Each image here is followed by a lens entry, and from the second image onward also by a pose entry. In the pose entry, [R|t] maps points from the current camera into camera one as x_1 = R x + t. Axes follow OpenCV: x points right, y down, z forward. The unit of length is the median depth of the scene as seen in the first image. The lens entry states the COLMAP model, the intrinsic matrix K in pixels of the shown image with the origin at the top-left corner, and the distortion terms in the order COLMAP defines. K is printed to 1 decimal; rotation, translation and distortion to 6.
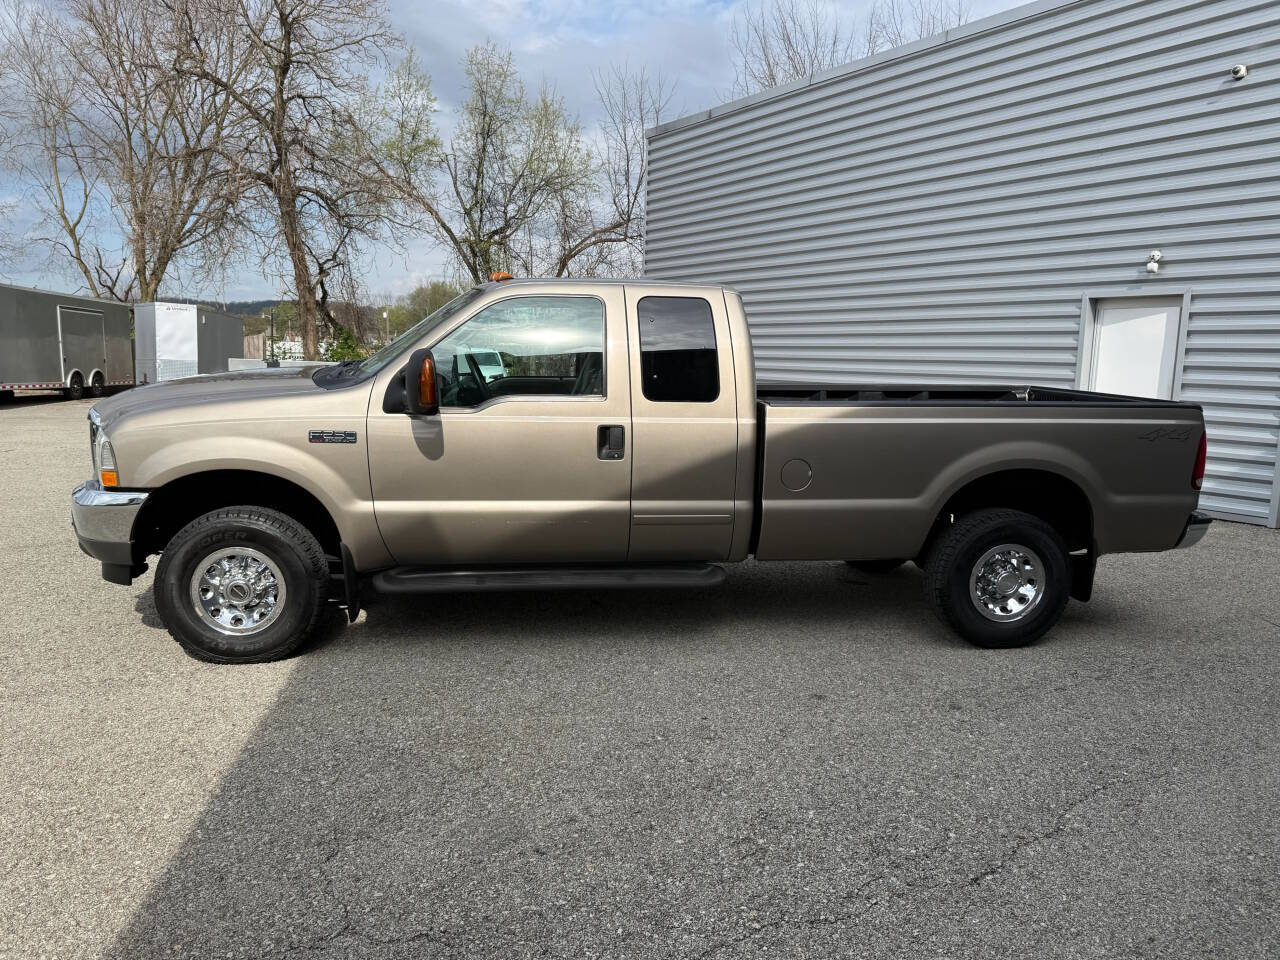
lens RADIAL K [[909.4, 0, 640.0], [0, 909.4, 480.0], [0, 0, 1]] dist [0.027475, -0.031669]
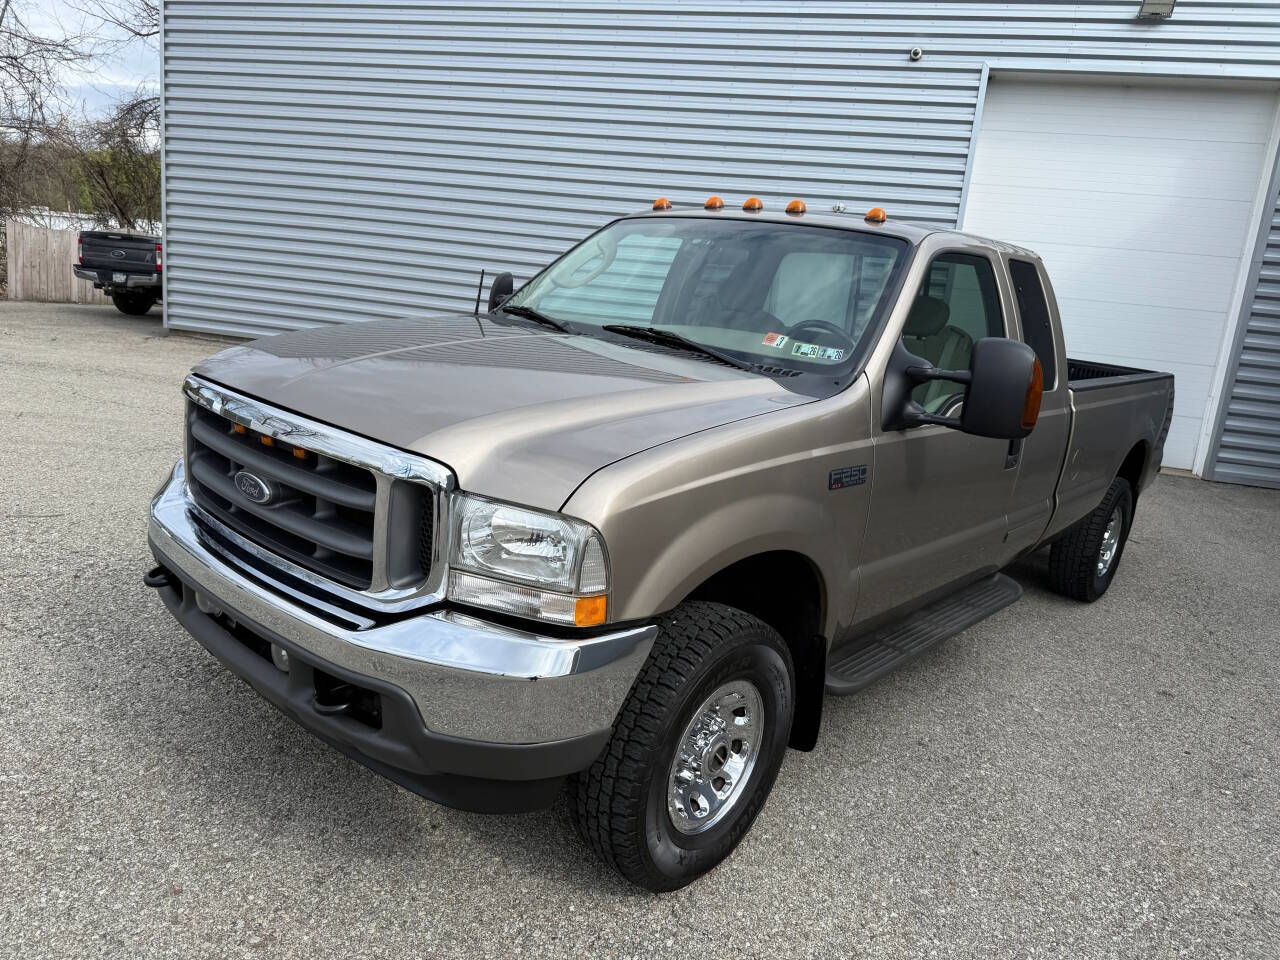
lens RADIAL K [[910.6, 0, 639.4], [0, 910.6, 482.8], [0, 0, 1]] dist [0.020639, -0.023104]
pose [[0.756802, -0.095568, 0.646620, -0.358065], [0.015581, 0.991610, 0.128321, -0.052676], [-0.653459, -0.087039, 0.751942, 0.267416]]
